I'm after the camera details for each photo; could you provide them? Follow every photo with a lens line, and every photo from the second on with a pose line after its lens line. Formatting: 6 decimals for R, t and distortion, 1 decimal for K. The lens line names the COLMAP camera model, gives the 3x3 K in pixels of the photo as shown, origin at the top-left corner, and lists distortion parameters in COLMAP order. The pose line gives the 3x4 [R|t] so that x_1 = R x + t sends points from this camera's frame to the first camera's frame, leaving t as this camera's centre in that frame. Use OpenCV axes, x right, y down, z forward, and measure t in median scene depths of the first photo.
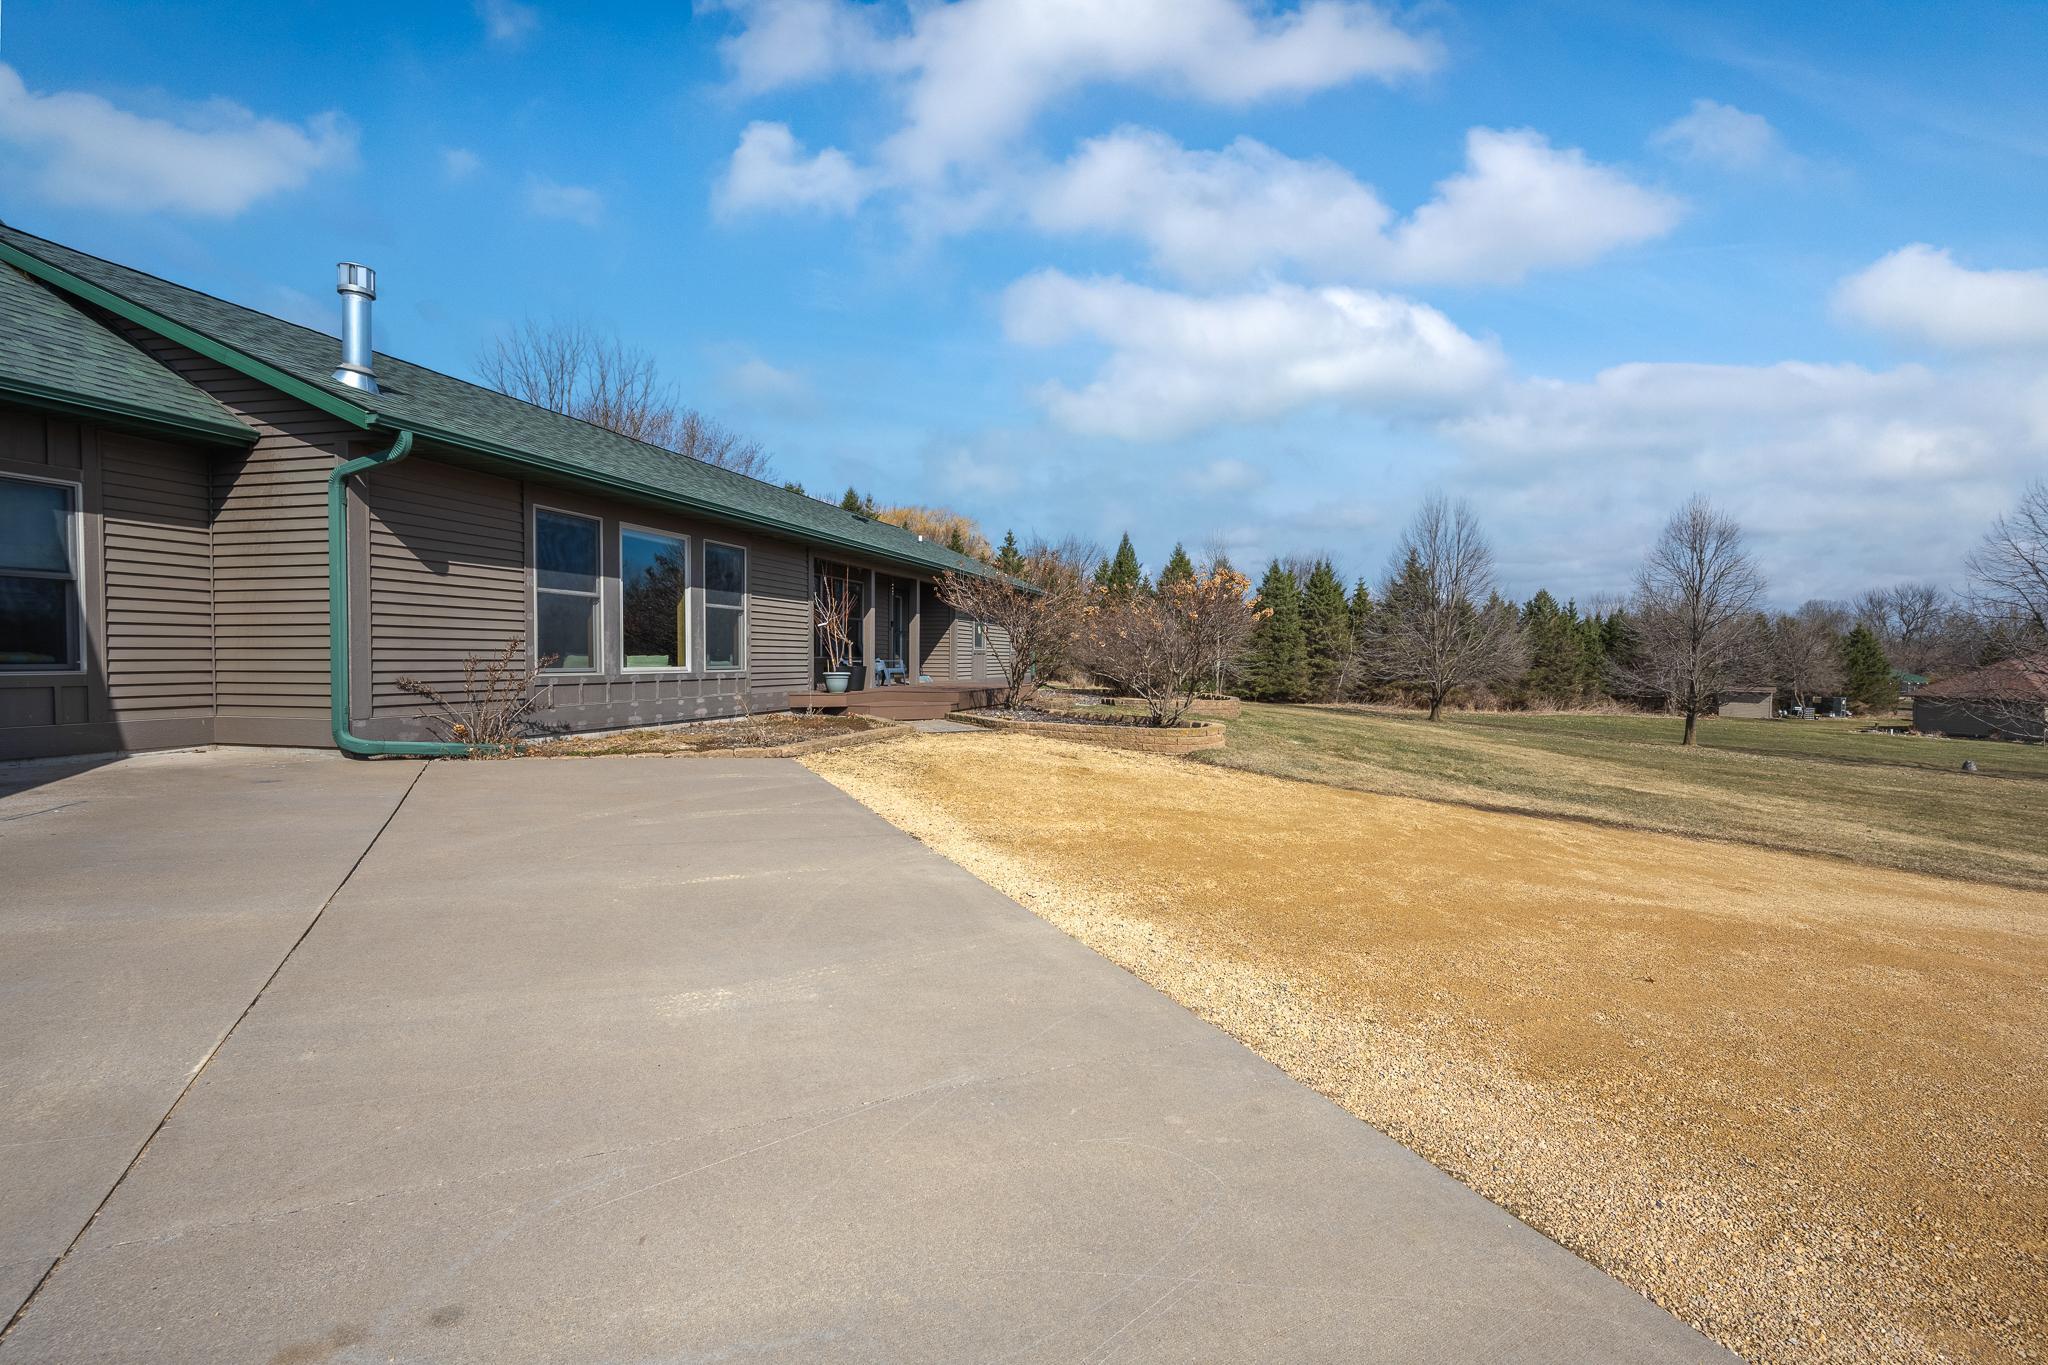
lens RADIAL K [[842.3, 0, 1037.1], [0, 842.3, 681.5], [0, 0, 1]] dist [-0.000124, 0.000366]
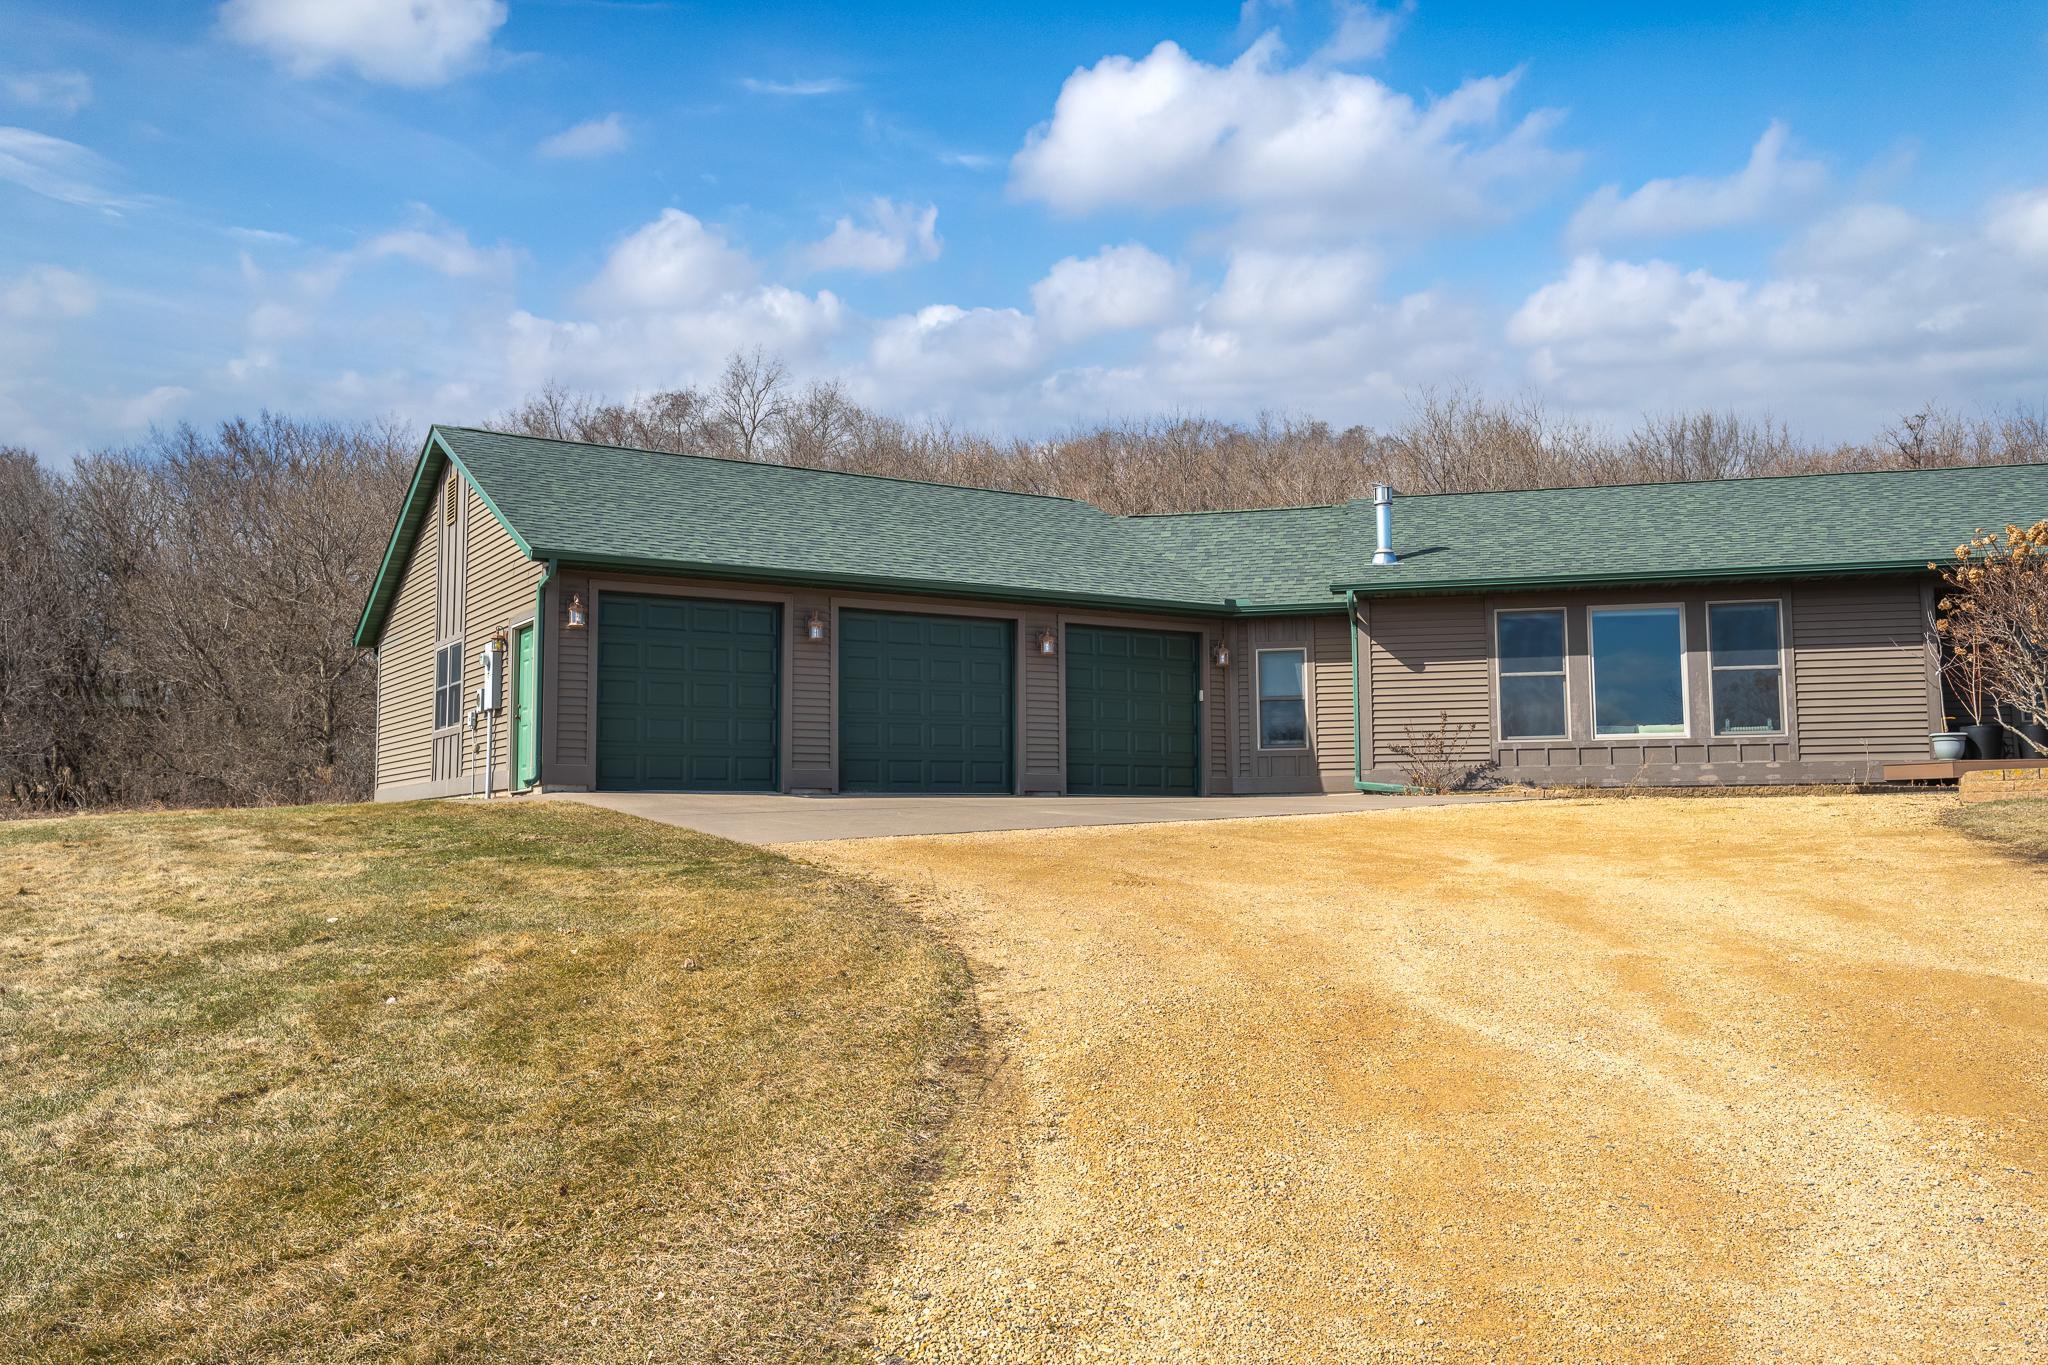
lens RADIAL K [[1833.1, 0, 1023.5], [0, 1833.1, 678.3], [0, 0, 1]] dist [0.002675, -0.021093]
pose [[0.016420, -0.105424, -0.994292, 1.708147], [-0.023235, 0.994117, -0.105789, 0.163889], [0.999595, 0.024839, 0.013874, 0.186488]]
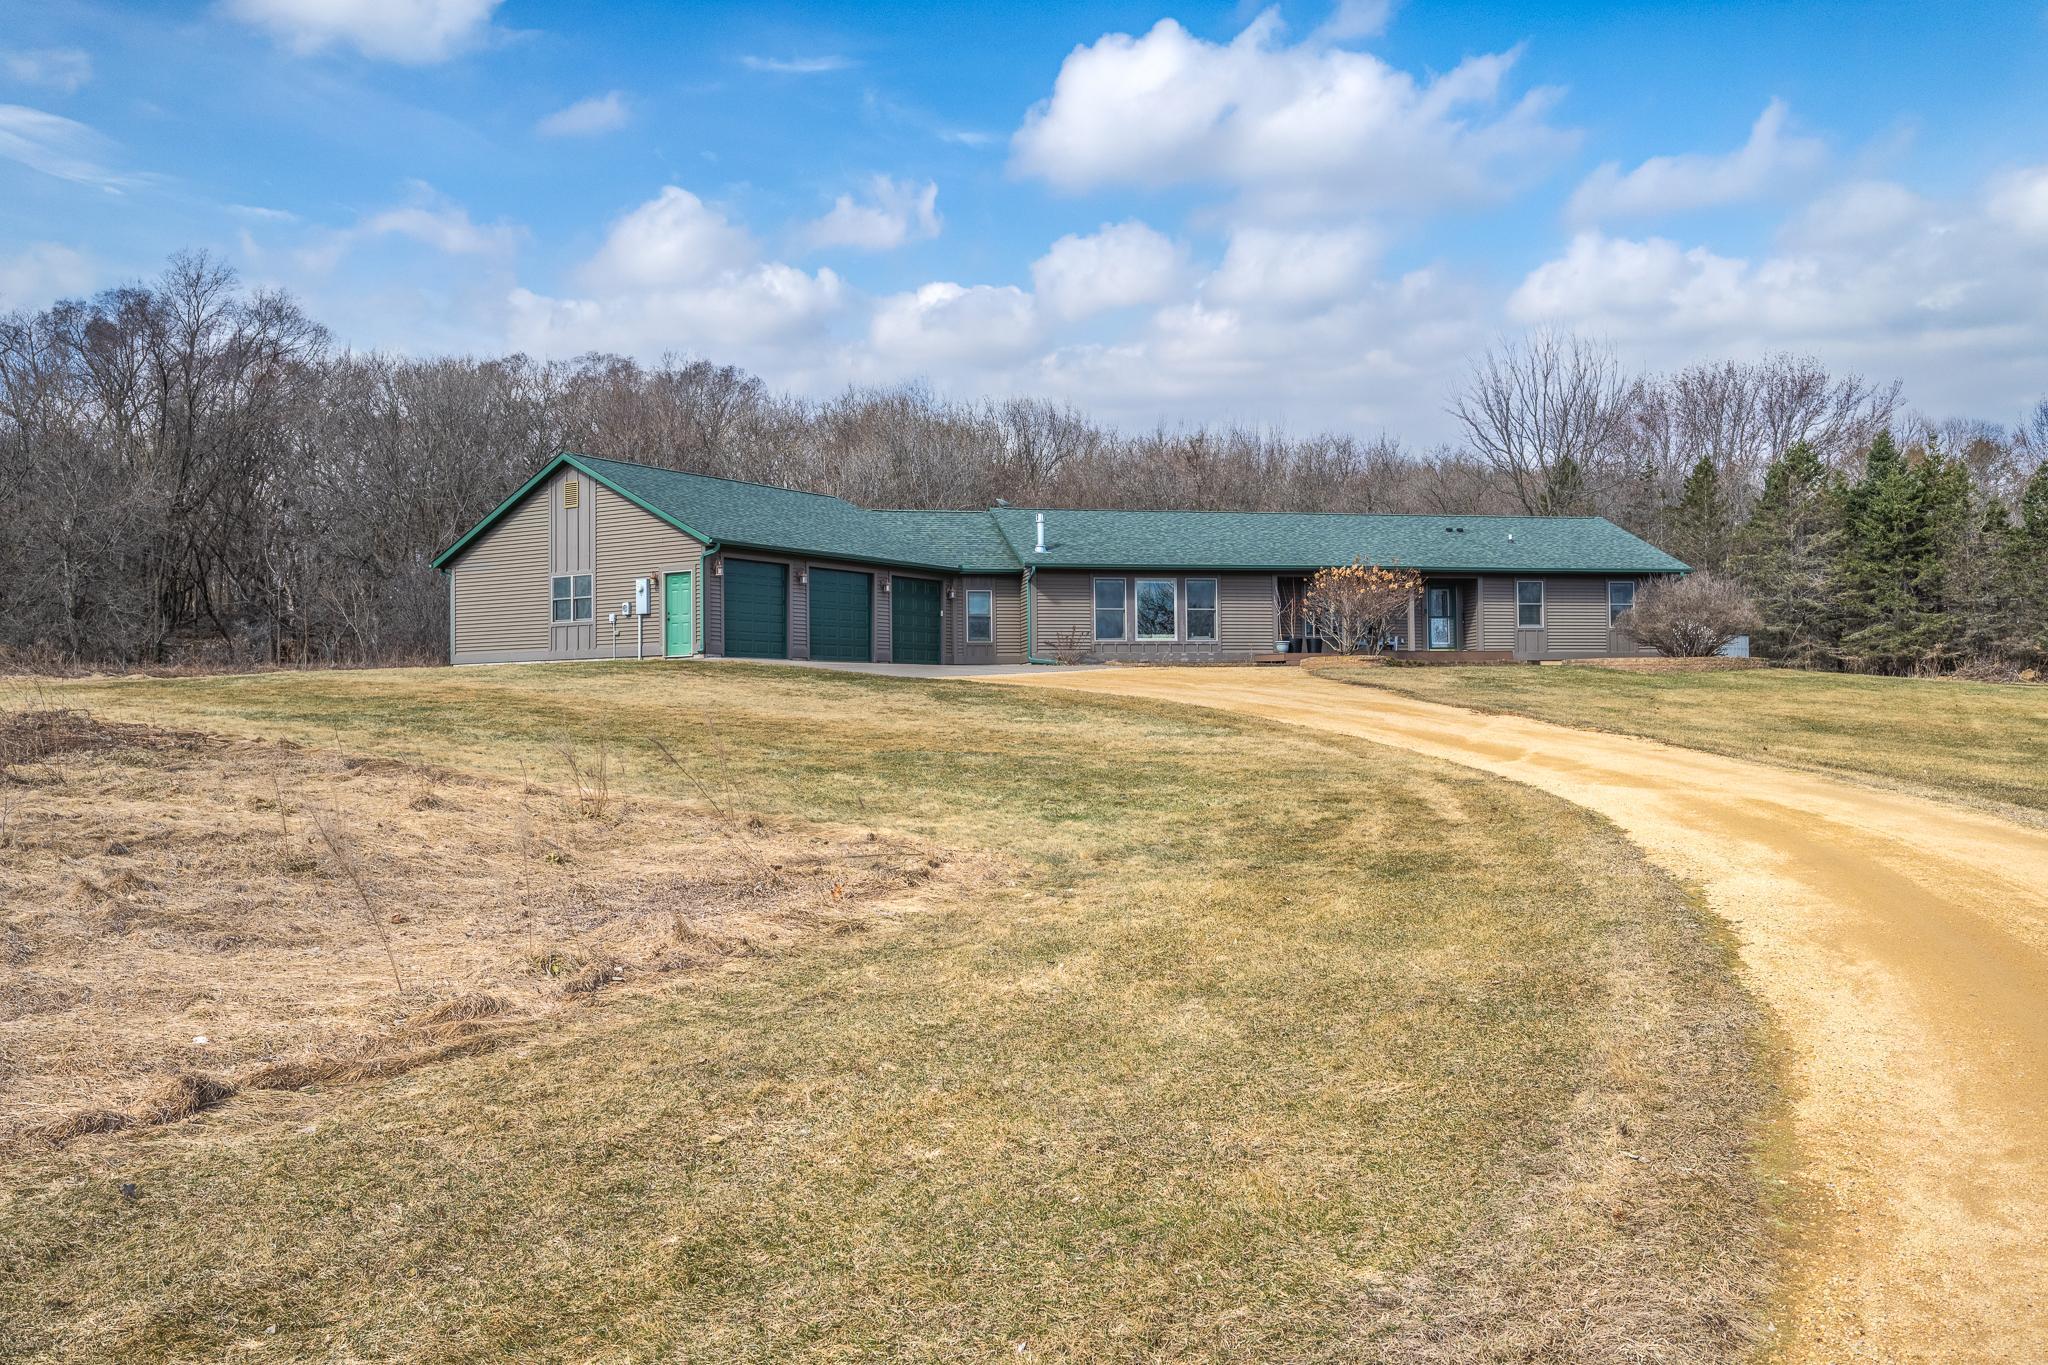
lens RADIAL K [[1833.1, 0, 1035.9], [0, 1833.1, 704.4], [0, 0, 1]] dist [0.002675, -0.021093]
pose [[0.441632, -0.025989, -0.896820, 3.631339], [-0.013585, 0.999272, -0.035648, 0.324516], [0.897093, 0.027927, 0.440957, -1.393993]]
